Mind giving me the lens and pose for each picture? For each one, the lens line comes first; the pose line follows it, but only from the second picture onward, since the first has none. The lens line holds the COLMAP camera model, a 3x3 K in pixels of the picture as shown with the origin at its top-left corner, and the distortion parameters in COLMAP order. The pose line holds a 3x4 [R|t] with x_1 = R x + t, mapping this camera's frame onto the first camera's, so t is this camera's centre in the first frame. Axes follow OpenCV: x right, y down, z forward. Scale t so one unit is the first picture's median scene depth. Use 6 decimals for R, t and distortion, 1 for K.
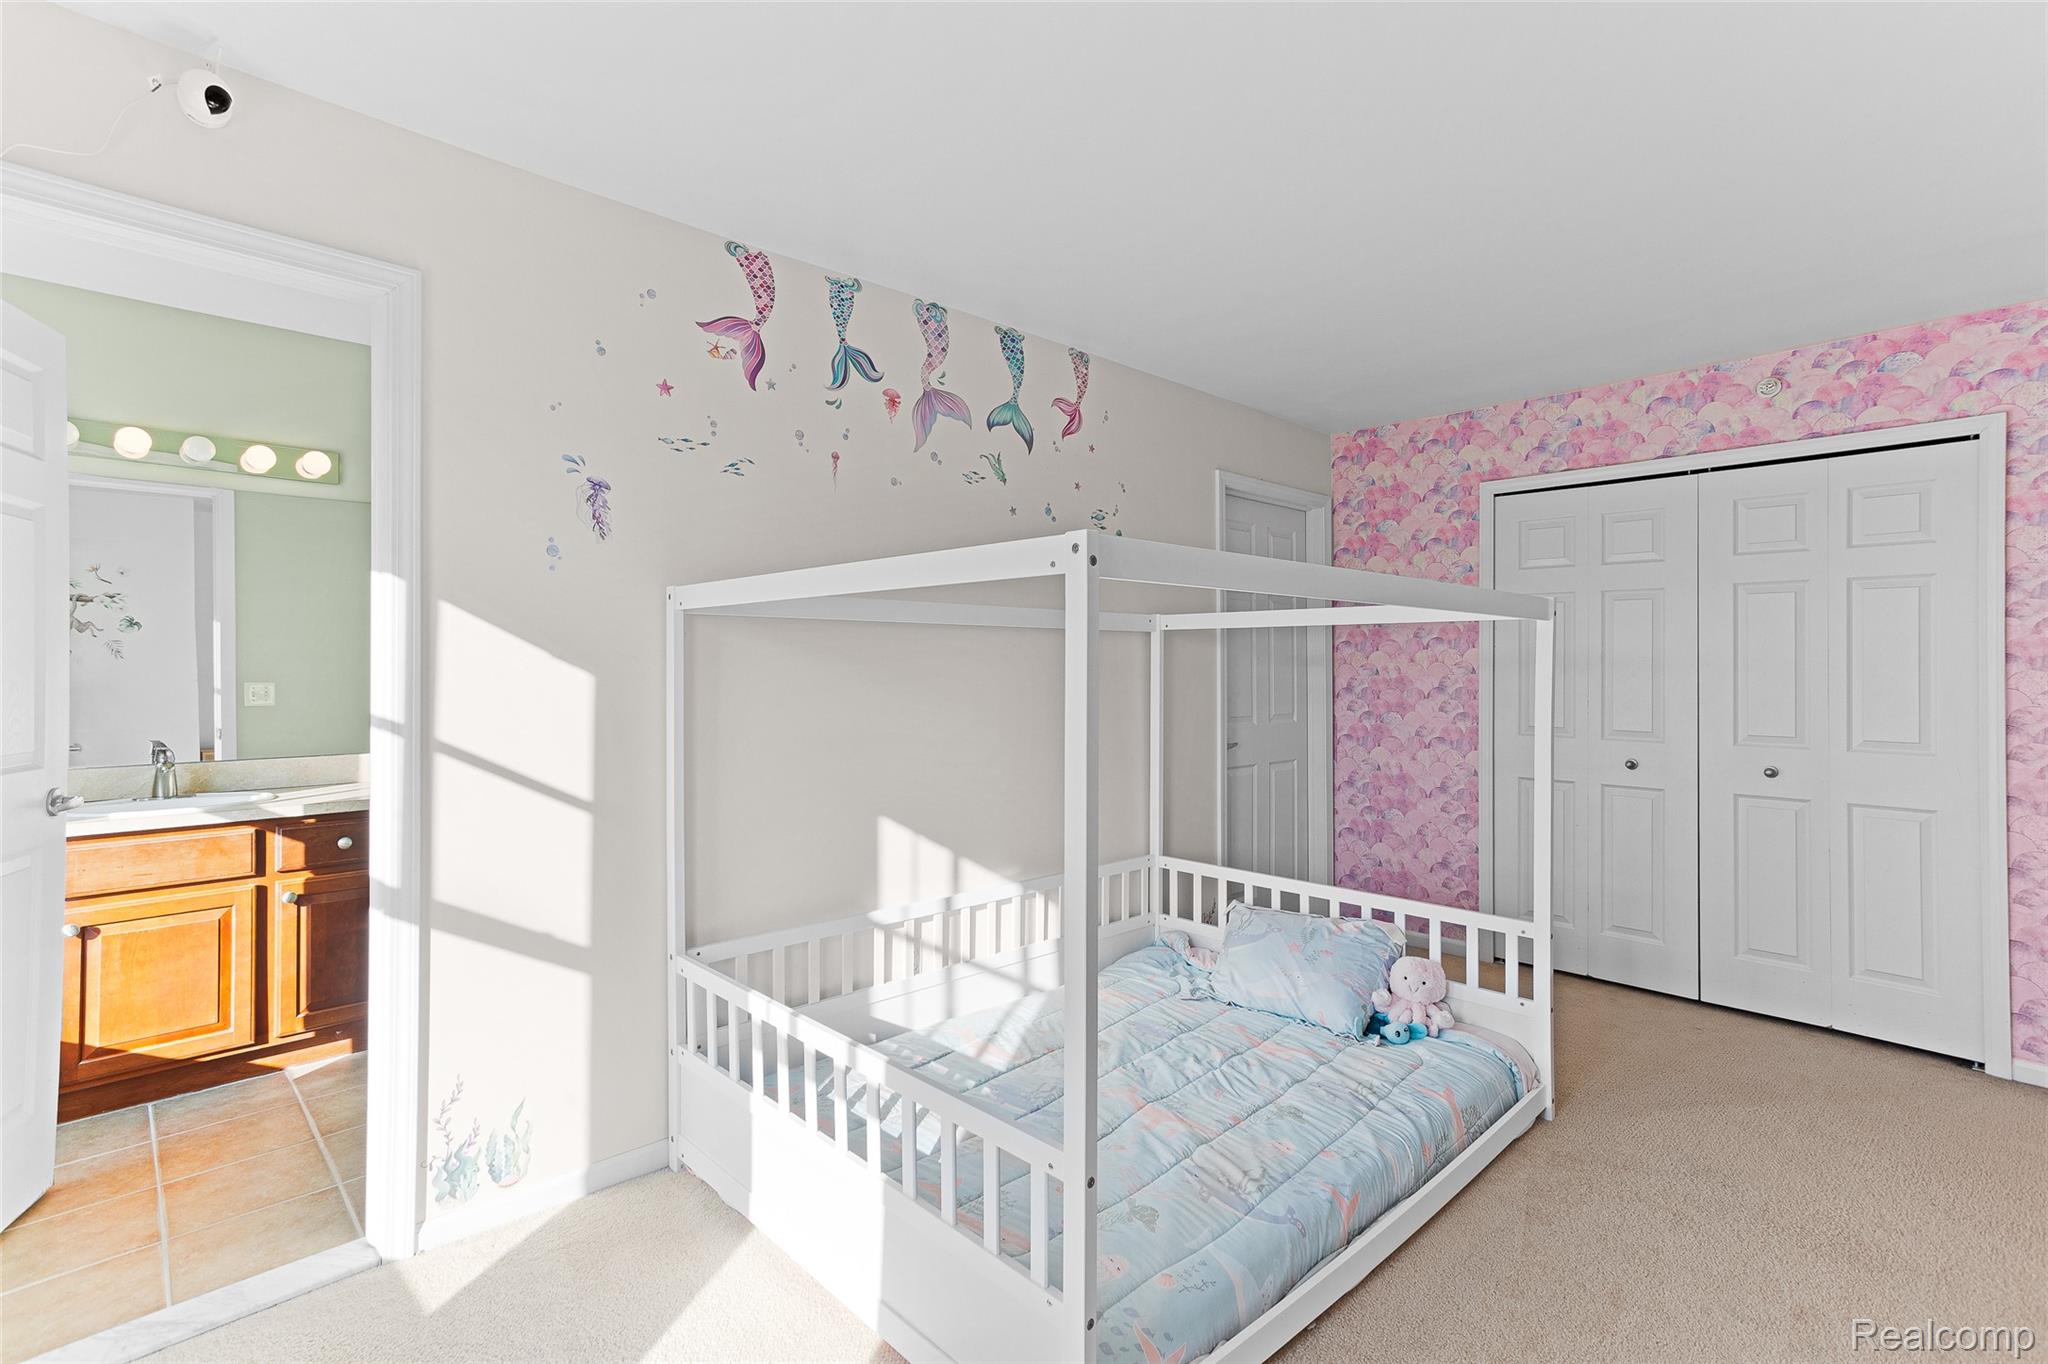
lens RADIAL K [[980.8, 0, 1024.0], [0, 980.8, 682.0], [0, 0, 1]] dist [0.000810, 0.000264]
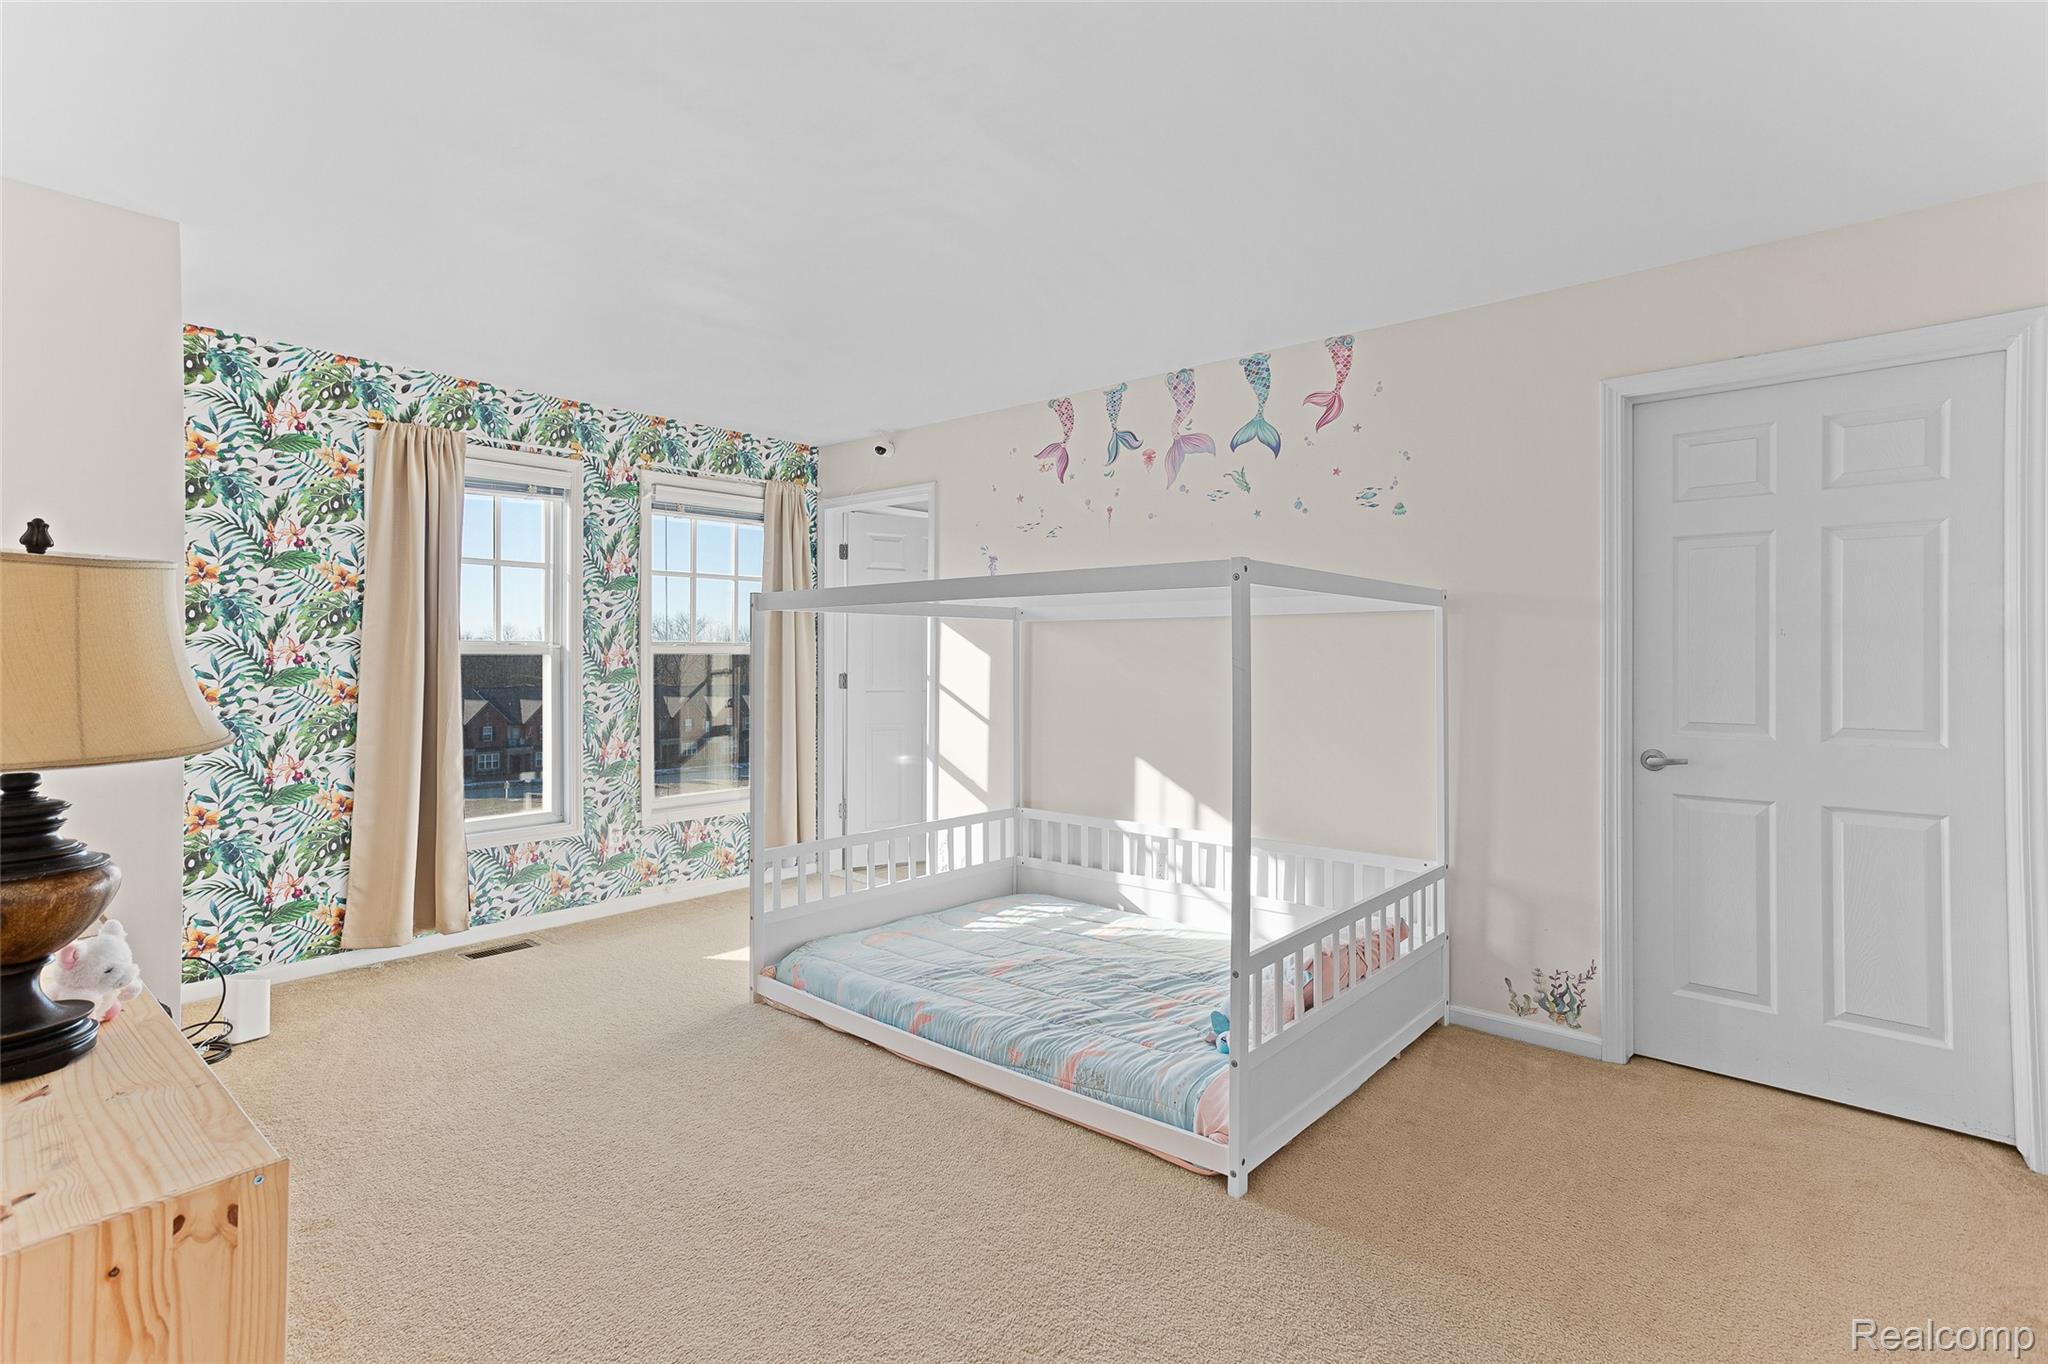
lens RADIAL K [[999.0, 0, 1022.6], [0, 999.0, 672.8], [0, 0, 1]] dist [0.027978, 0.001171]
pose [[0.116052, 0.018286, -0.993075, 1.260926], [-0.012104, 0.999782, 0.016995, -0.006033], [0.993169, 0.010048, 0.116248, 0.669871]]
